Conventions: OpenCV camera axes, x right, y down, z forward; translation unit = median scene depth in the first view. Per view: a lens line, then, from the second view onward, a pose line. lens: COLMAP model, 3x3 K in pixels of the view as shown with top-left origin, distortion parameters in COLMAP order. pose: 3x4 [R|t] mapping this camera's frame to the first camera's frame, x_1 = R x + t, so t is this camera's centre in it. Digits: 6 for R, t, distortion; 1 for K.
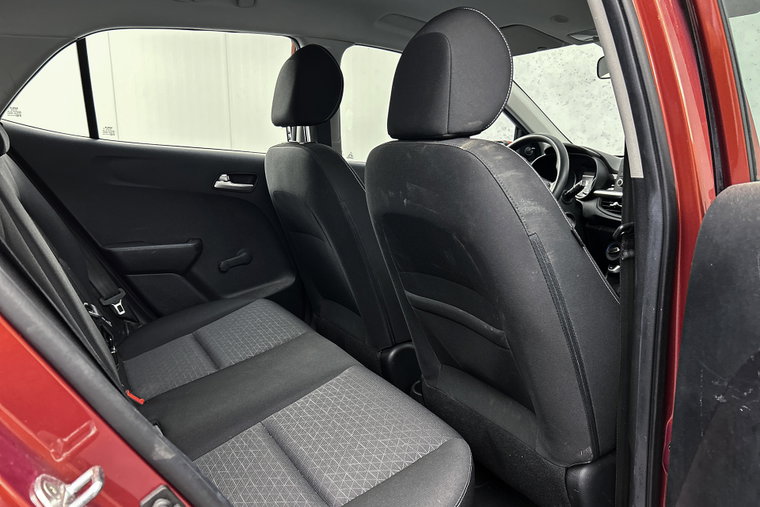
lens RADIAL K [[570.1, 0, 378.4], [0, 570.1, 256.5], [0, 0, 1]] dist [0.057527, -0.068004]
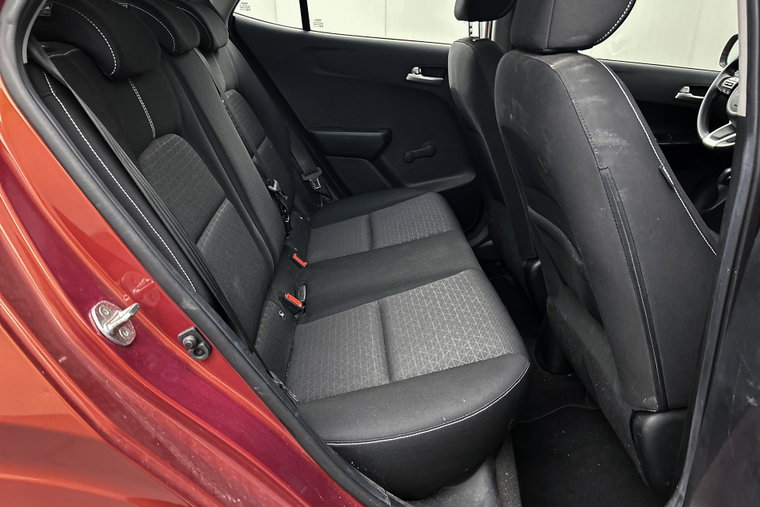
lens RADIAL K [[570.1, 0, 378.4], [0, 570.1, 256.5], [0, 0, 1]] dist [0.057527, -0.068004]
pose [[0.897217, 0.176398, -0.404827, 0.178637], [-0.092483, 0.971481, 0.218339, -0.036407], [0.431796, -0.158458, 0.887943, -0.006344]]
